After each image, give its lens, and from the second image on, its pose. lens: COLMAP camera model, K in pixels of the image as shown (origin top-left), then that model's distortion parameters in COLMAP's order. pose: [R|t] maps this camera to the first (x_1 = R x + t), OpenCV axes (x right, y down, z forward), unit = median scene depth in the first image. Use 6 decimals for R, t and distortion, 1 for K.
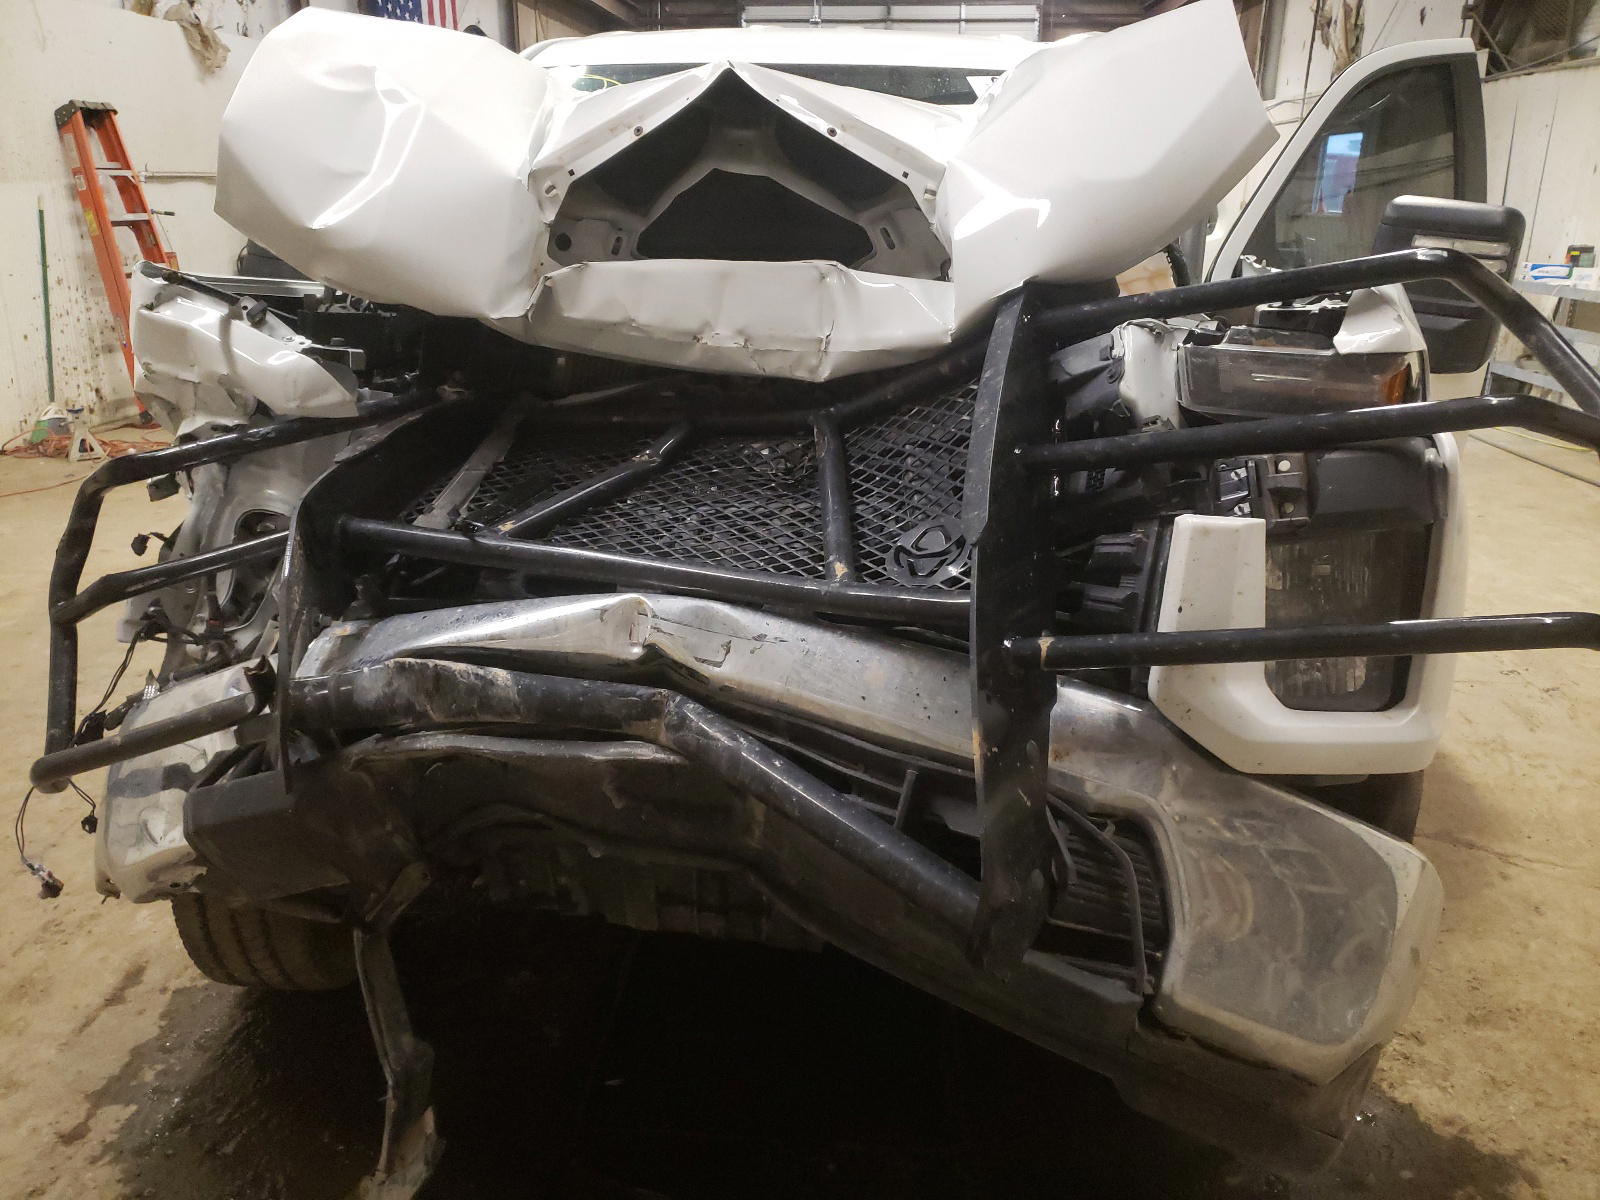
lens RADIAL K [[1245.2, 0, 781.7], [0, 1245.2, 617.8], [0, 0, 1]] dist [0.050266, 0.003695]
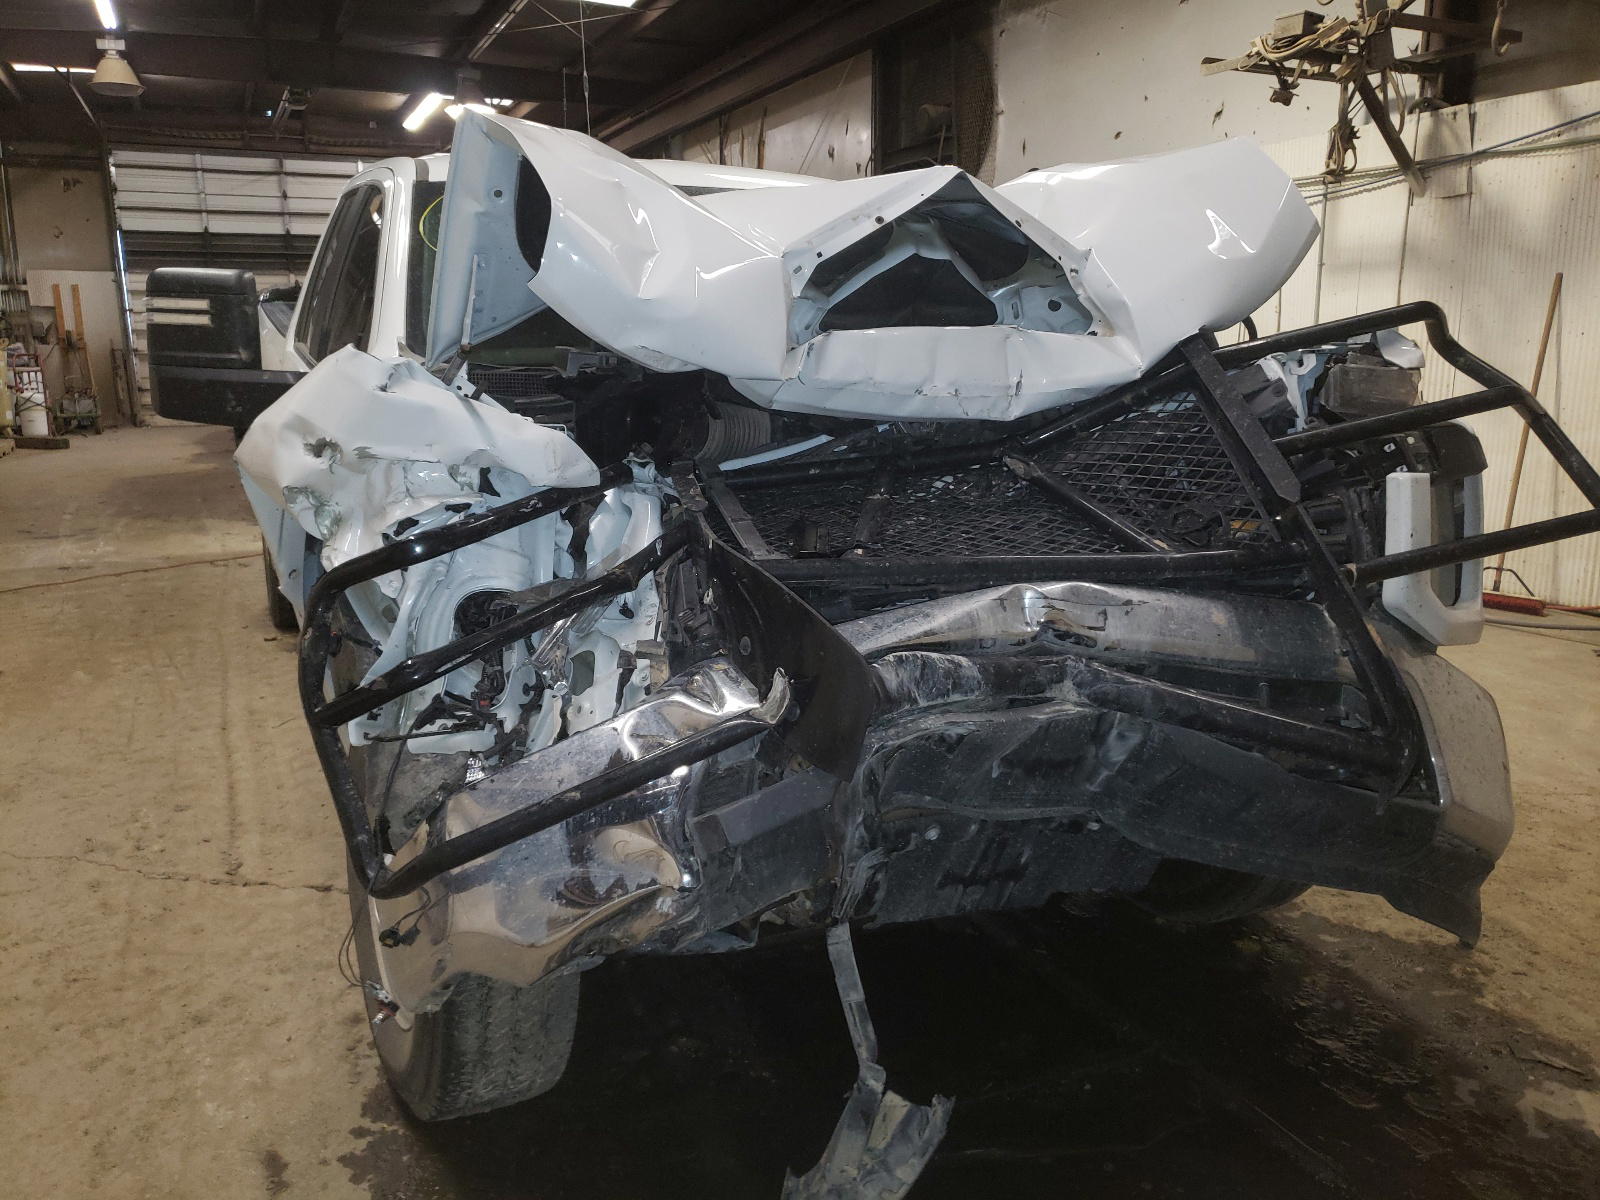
lens RADIAL K [[1270.8, 0, 800.0], [0, 1270.8, 600.0], [0, 0, 1]] dist [0.020995, 0.012661]
pose [[0.883399, -0.108765, 0.455824, -0.758578], [0.166743, 0.981990, -0.088838, 0.061440], [-0.437952, 0.154485, 0.885625, 0.016021]]
